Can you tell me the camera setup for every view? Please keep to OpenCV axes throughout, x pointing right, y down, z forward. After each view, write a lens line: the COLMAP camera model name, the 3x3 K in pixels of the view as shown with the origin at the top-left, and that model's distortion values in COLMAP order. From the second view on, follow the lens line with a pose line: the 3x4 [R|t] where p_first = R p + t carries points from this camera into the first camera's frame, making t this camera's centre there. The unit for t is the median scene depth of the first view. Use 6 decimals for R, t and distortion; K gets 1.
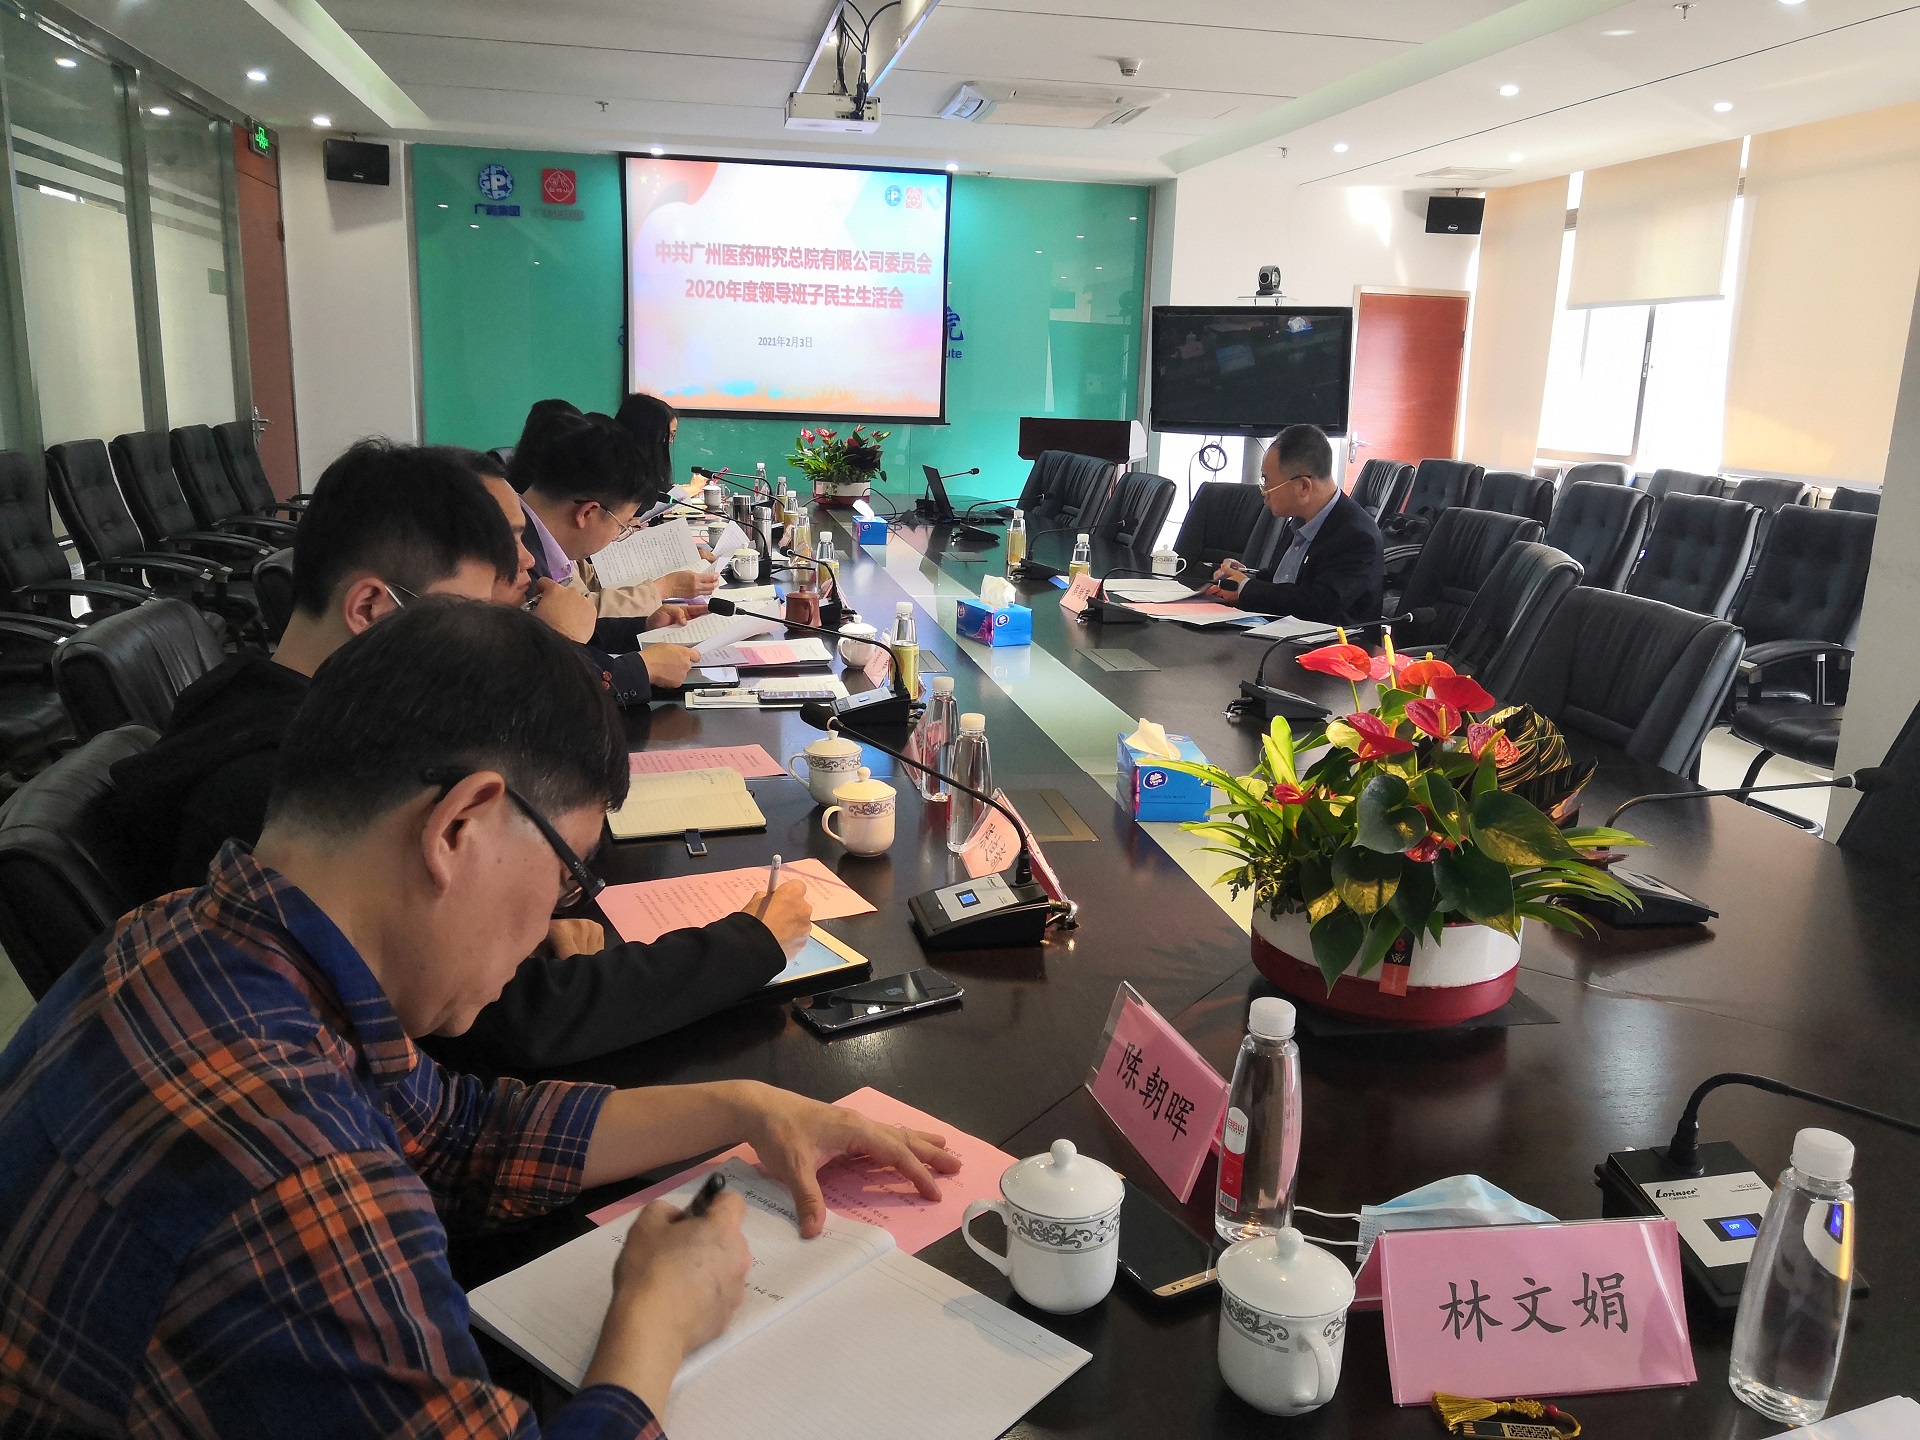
lens RADIAL K [[1541.4, 0, 960.0], [0, 1541.4, 720.0], [0, 0, 1]] dist [-0.002581, 0.010649]
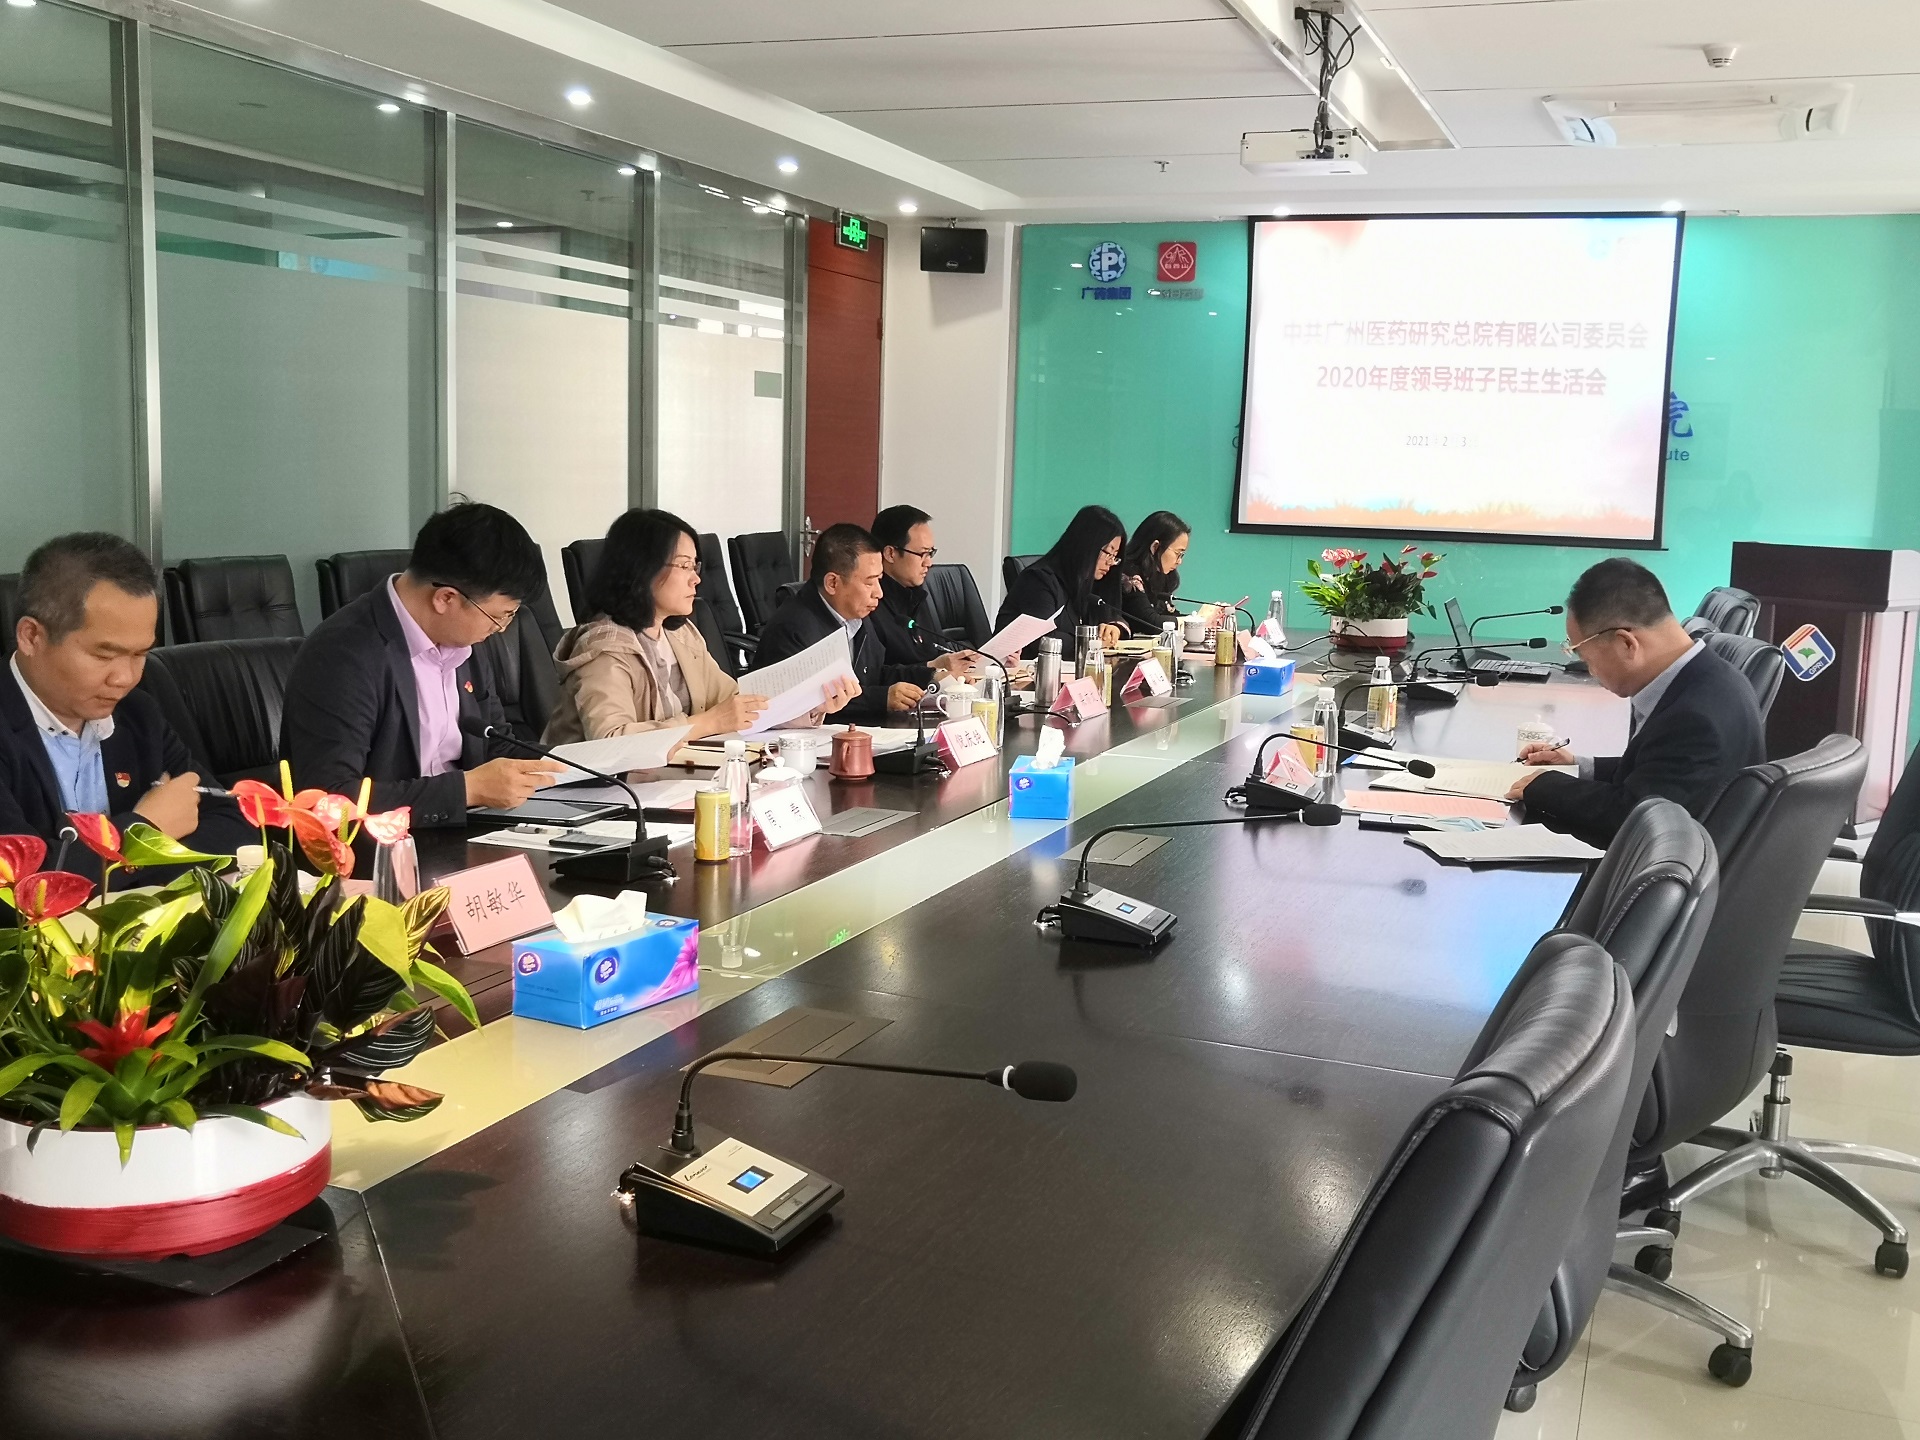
lens RADIAL K [[1978.2, 0, 960.0], [0, 1978.2, 720.0], [0, 0, 1]] dist [-0.027468, 0.027506]
pose [[0.856505, 0.059605, -0.512685, 0.203848], [-0.113335, 0.990786, -0.074151, -0.007156], [0.503541, 0.121616, 0.855369, 0.054564]]
